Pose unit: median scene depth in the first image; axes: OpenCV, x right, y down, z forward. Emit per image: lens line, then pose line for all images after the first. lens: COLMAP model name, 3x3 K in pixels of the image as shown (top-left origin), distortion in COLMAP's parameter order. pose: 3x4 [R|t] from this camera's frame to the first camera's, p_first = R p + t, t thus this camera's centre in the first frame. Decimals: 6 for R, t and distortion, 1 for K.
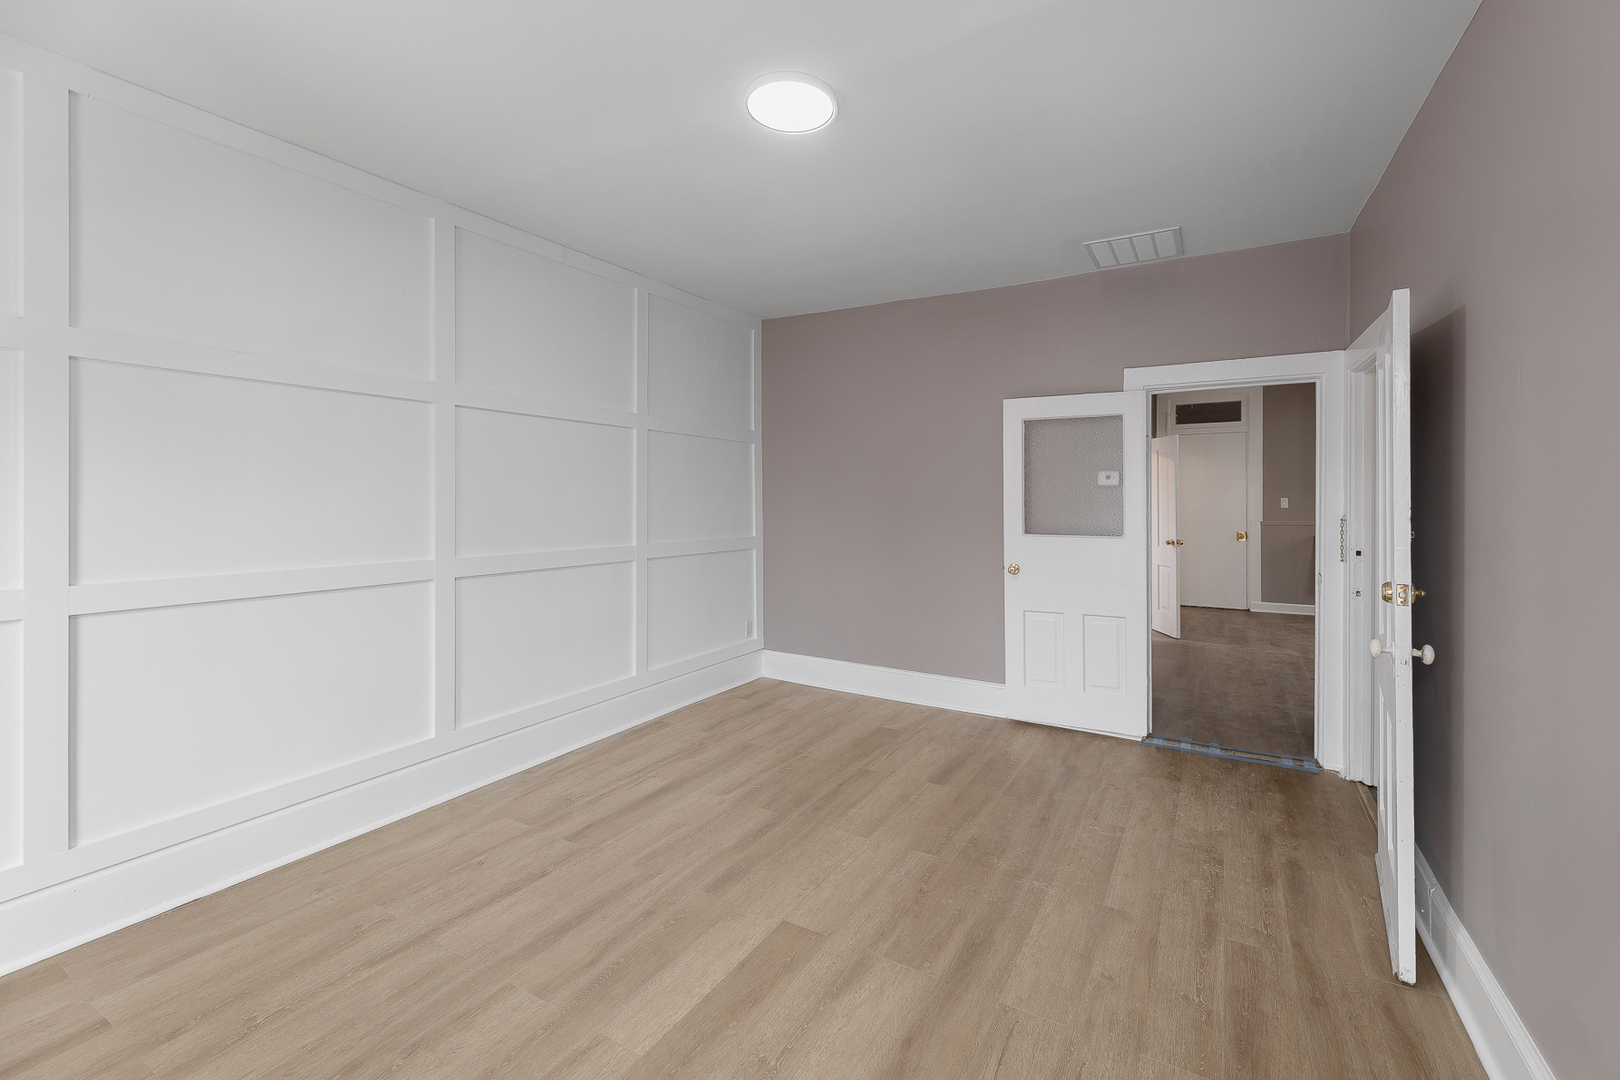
lens RADIAL K [[666.0, 0, 837.1], [0, 666.0, 497.2], [0, 0, 1]] dist [0.001028, -0.000117]
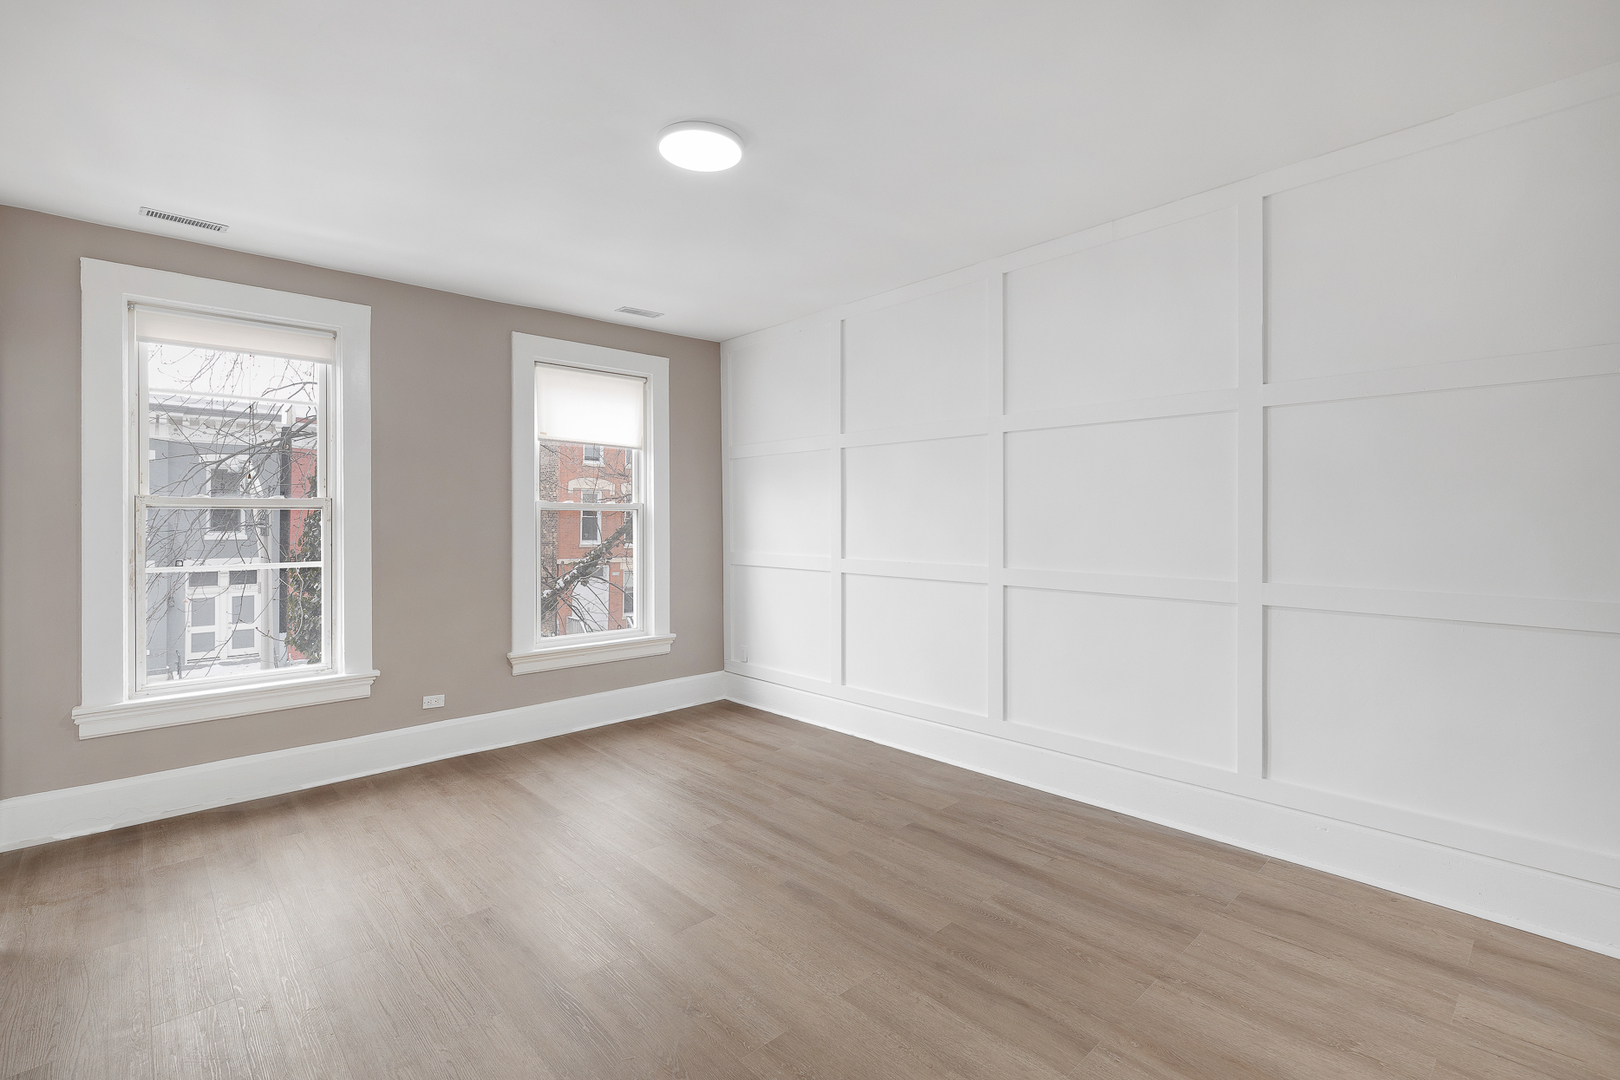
lens RADIAL K [[714.9, 0, 815.1], [0, 714.9, 529.2], [0, 0, 1]] dist [0.001058, 0.000046]
pose [[-0.279798, 0.015856, -0.959928, 0.715846], [0.008661, 0.999865, 0.013991, 0.006675], [0.960020, -0.004399, -0.279898, 1.101749]]
